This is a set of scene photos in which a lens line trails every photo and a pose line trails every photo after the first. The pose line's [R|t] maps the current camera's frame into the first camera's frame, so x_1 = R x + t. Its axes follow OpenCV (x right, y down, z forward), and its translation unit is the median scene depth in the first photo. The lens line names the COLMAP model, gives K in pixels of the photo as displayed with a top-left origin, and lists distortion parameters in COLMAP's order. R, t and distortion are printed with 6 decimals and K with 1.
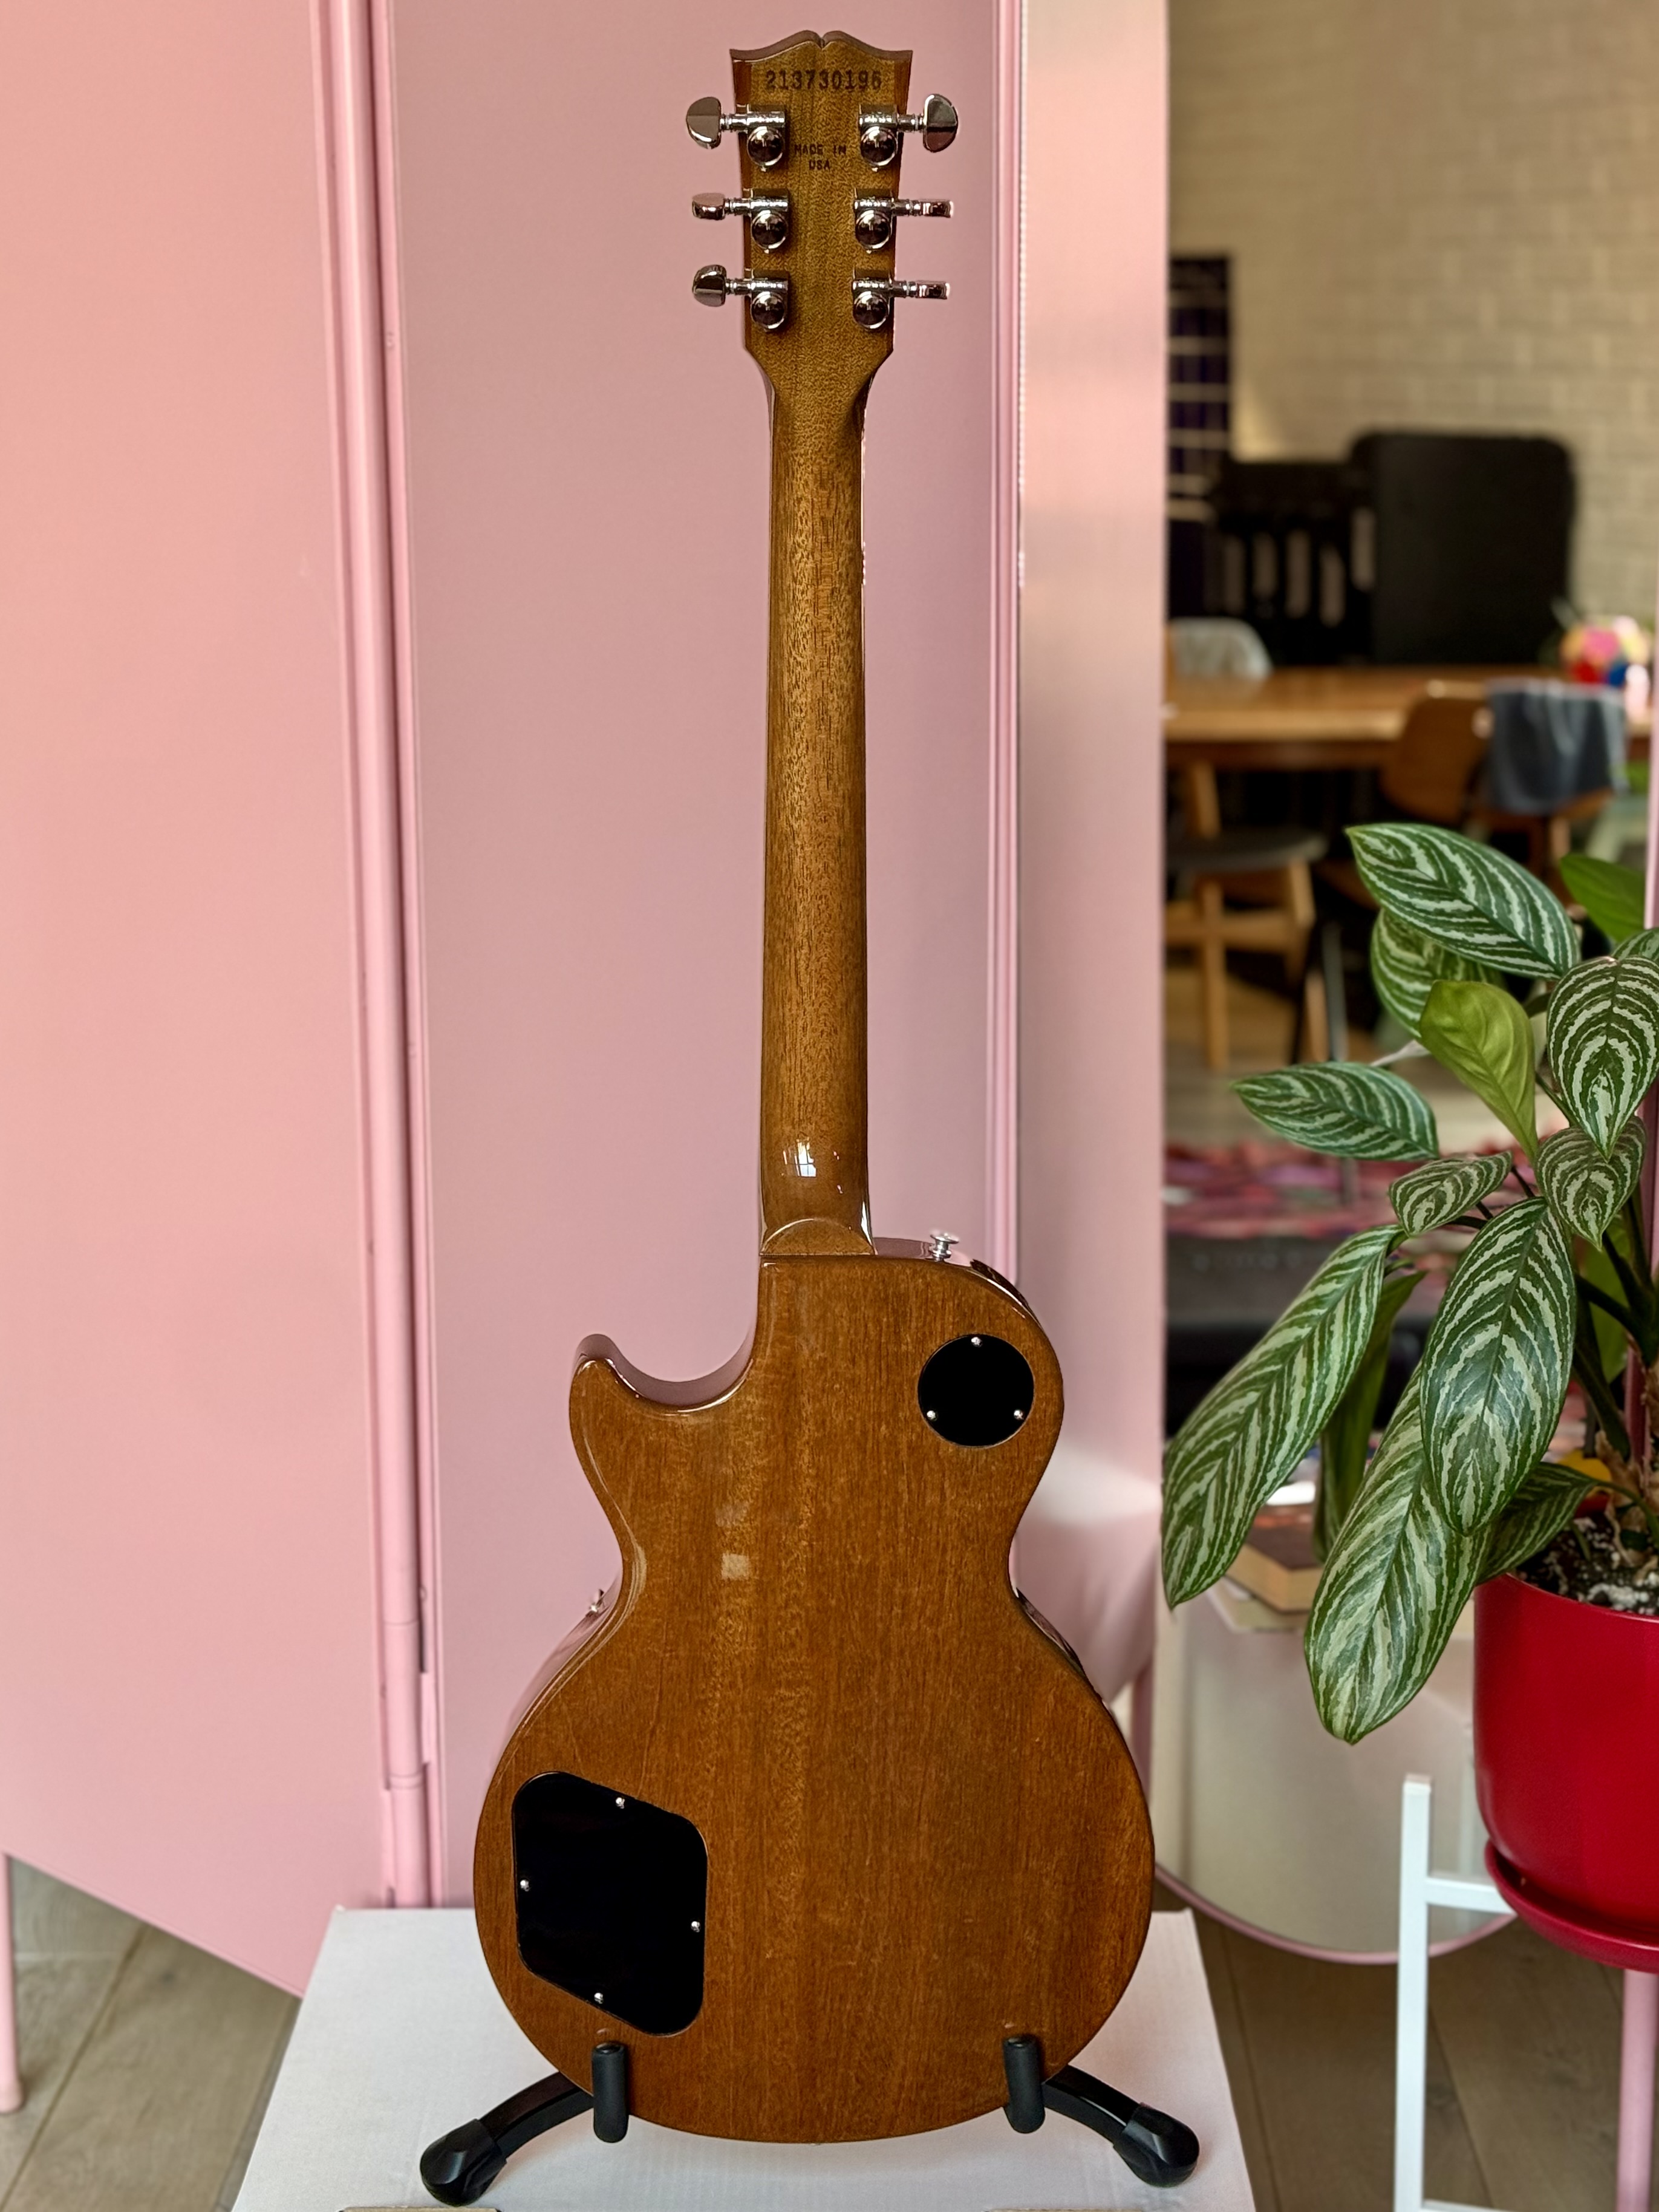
lens RADIAL K [[3419.6, 0, 829.5], [0, 3419.6, 1106.0], [0, 0, 1]] dist [0.152186, 0.071261]
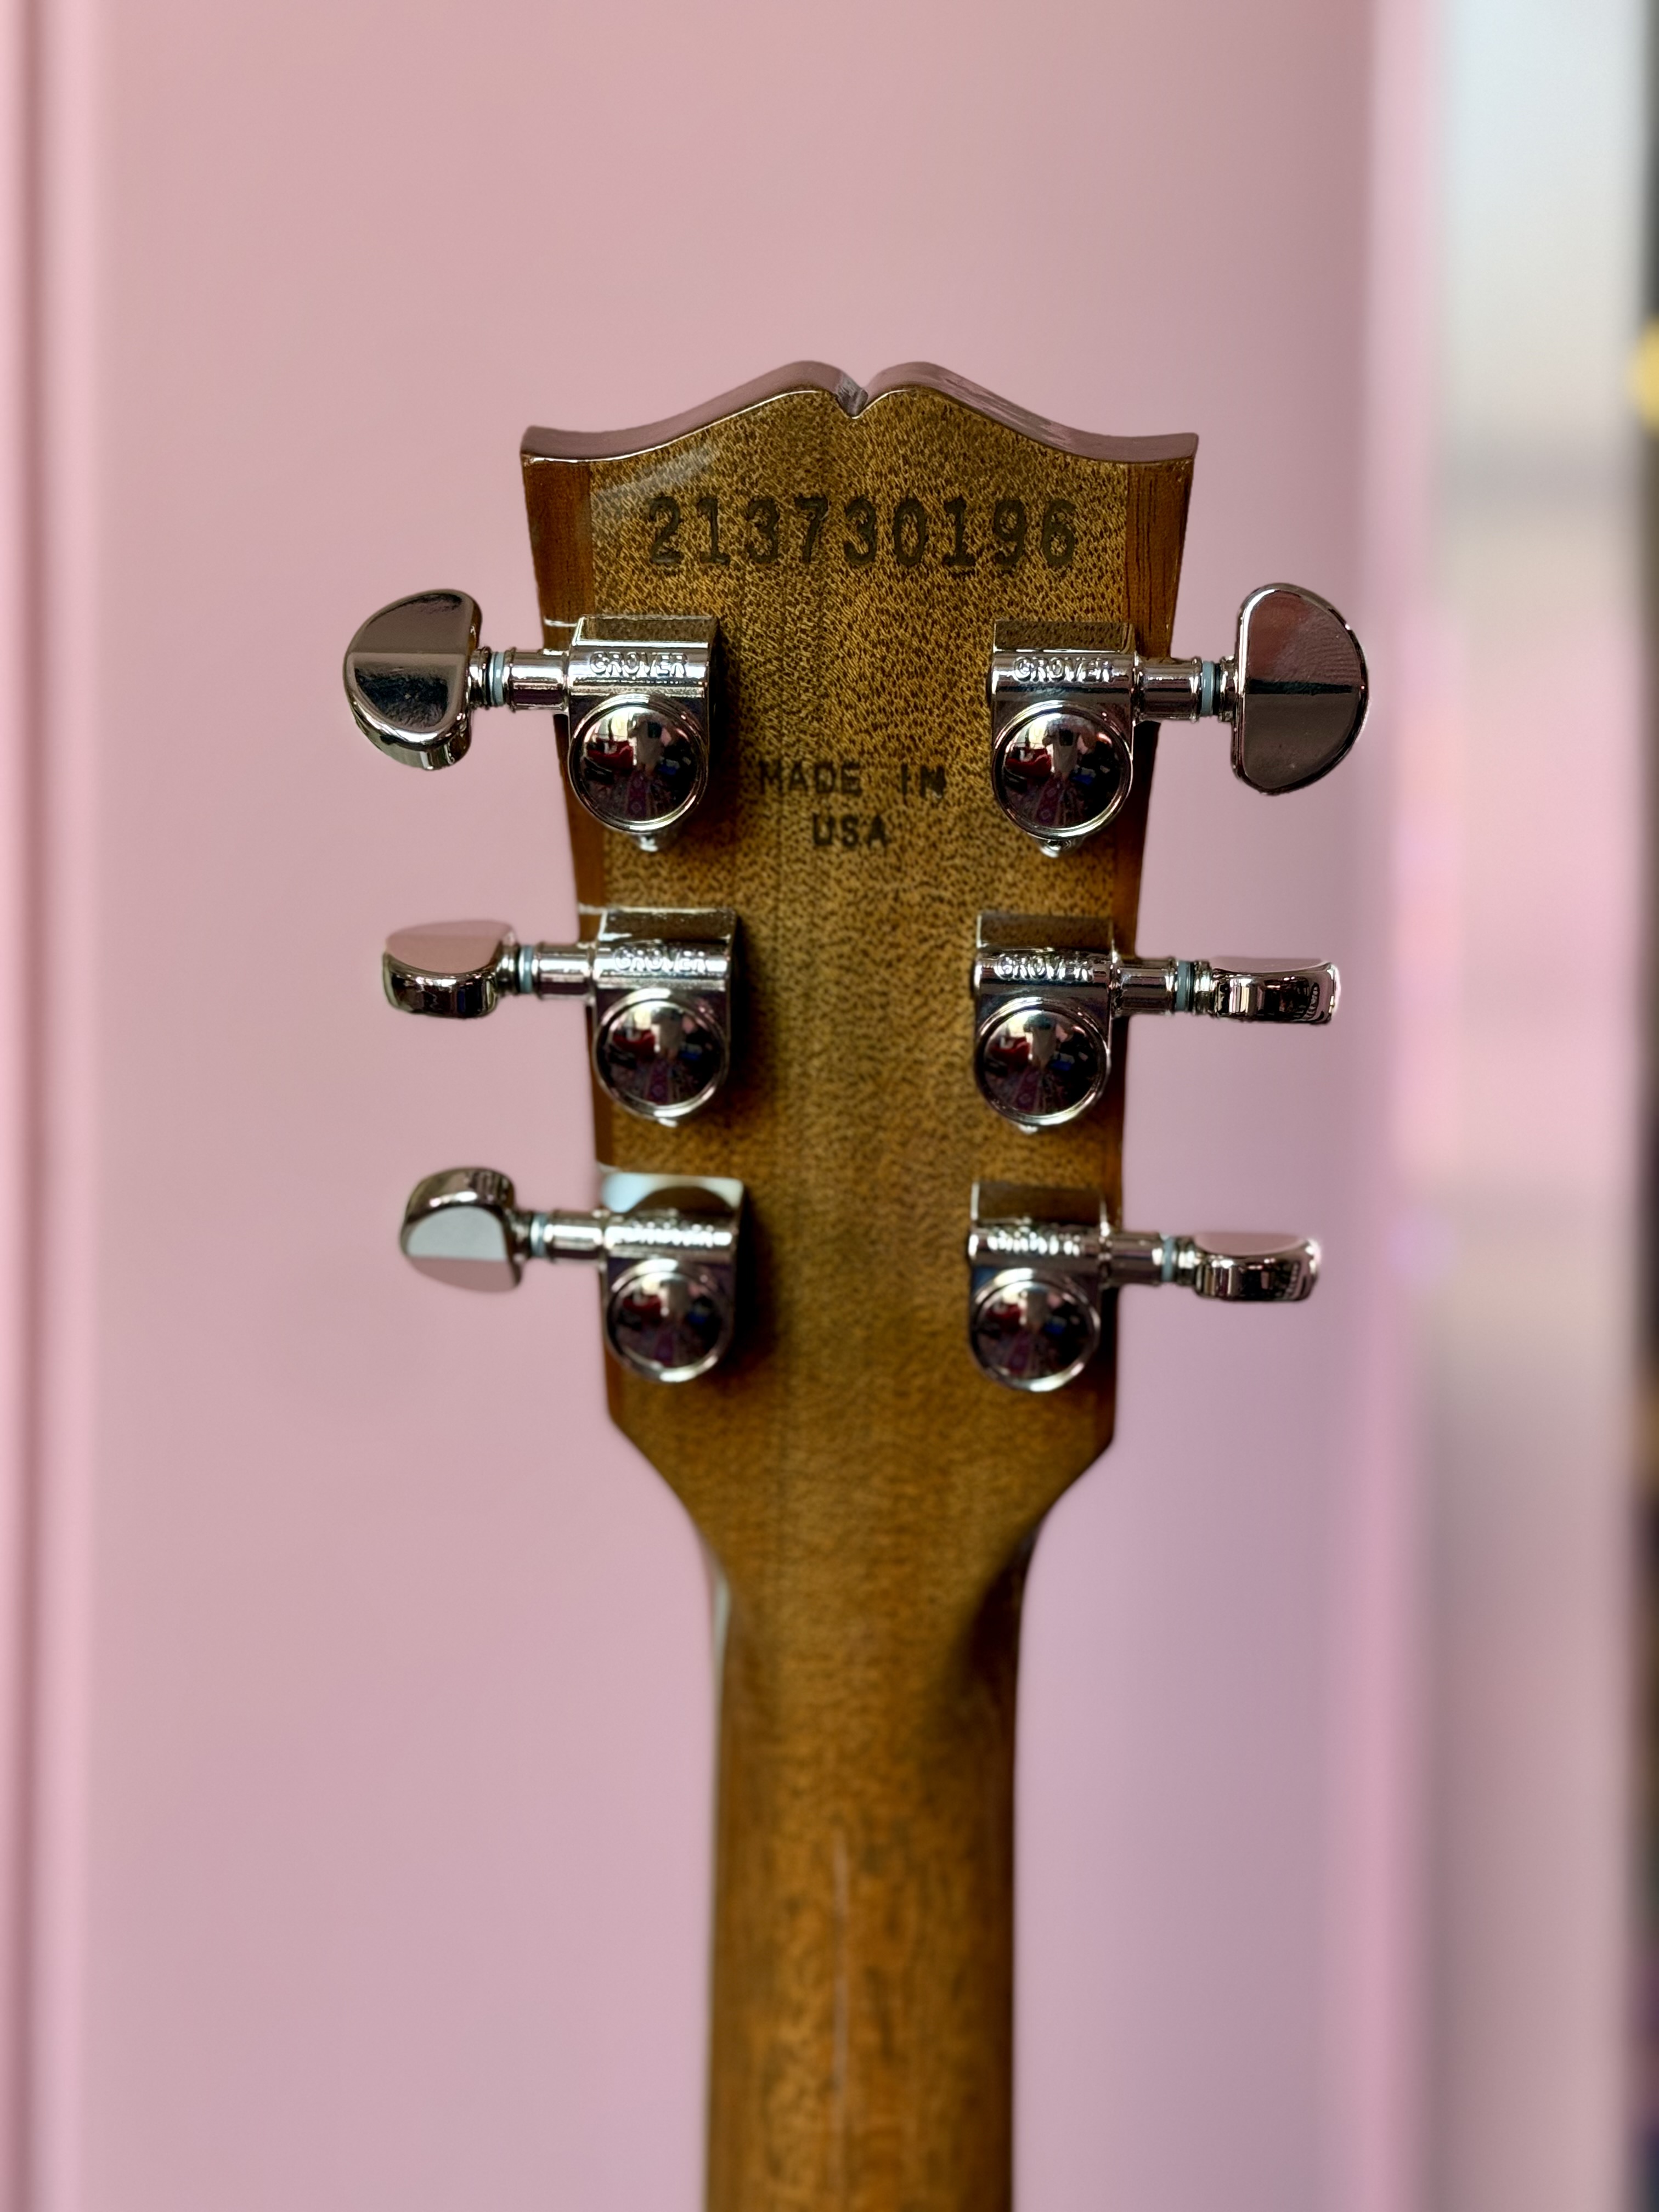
lens RADIAL K [[3419.7, 0, 829.5], [0, 3419.7, 1106.0], [0, 0, 1]] dist [0.152186, 0.071261]
pose [[0.996334, 0.019917, -0.083200, 0.018593], [-0.034999, 0.982308, -0.183974, -0.200475], [0.078064, 0.186212, 0.979403, 0.737198]]
